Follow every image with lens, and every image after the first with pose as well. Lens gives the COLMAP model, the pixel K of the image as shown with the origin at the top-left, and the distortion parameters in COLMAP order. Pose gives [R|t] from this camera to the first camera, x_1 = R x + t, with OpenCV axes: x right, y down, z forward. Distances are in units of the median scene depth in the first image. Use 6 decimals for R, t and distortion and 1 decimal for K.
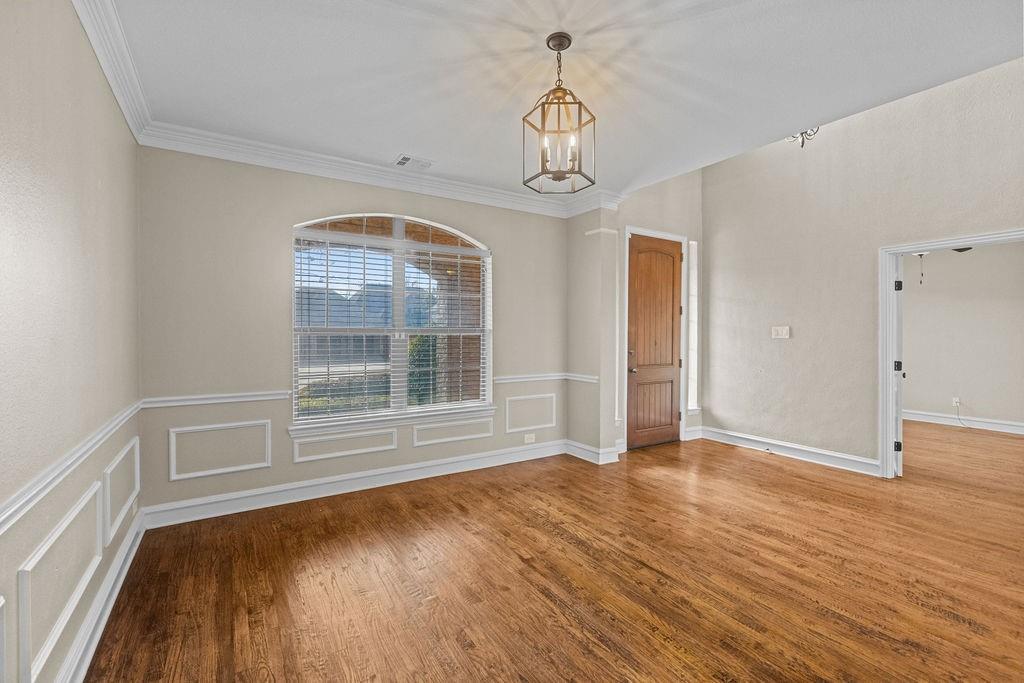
lens RADIAL K [[453.0, 0, 512.9], [0, 453.0, 335.2], [0, 0, 1]] dist [0.000837, -0.000935]
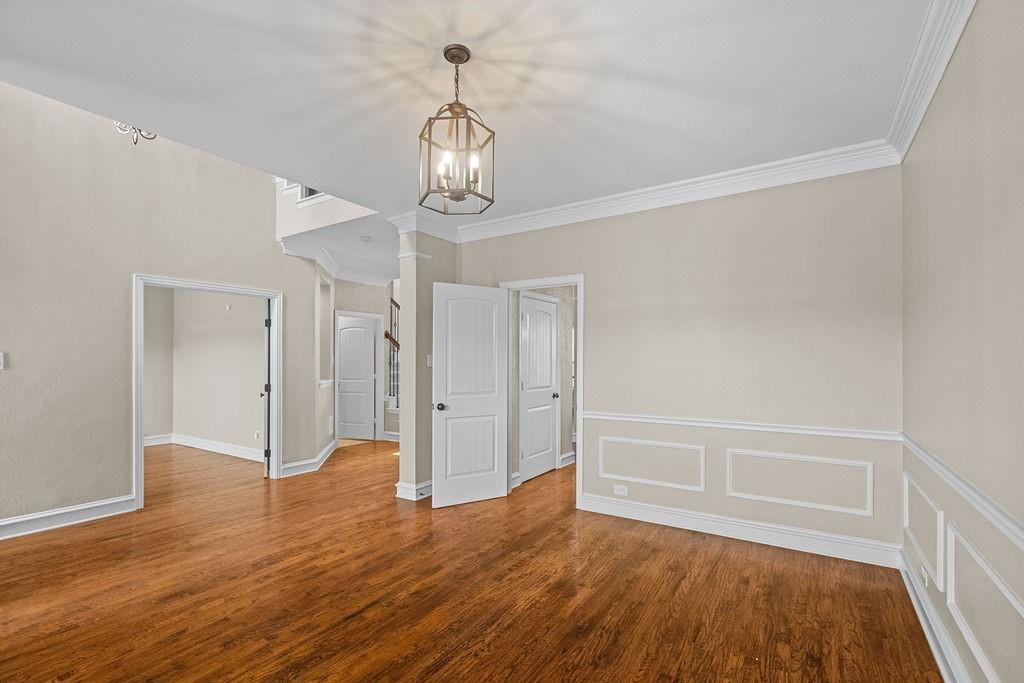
lens RADIAL K [[466.7, 0, 513.8], [0, 466.7, 358.0], [0, 0, 1]] dist [0.000428, 0.000051]
pose [[-0.424904, 0.005744, 0.905220, -0.653980], [0.006055, 0.999976, -0.003503, -0.006273], [-0.905218, 0.003992, -0.424928, 1.031372]]
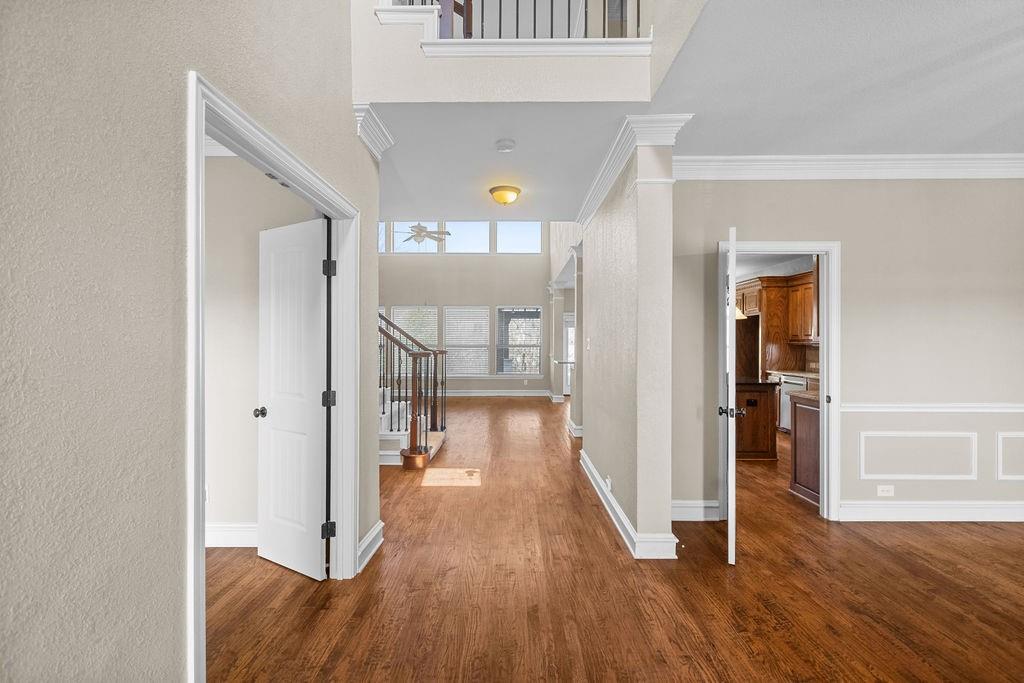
lens RADIAL K [[453.0, 0, 512.9], [0, 453.0, 345.3], [0, 0, 1]] dist [0.000837, -0.000935]
pose [[-0.842140, 0.003858, 0.539245, 0.689296], [0.004525, 0.999990, -0.000087, -0.003079], [-0.539240, 0.002367, -0.842149, 1.702483]]
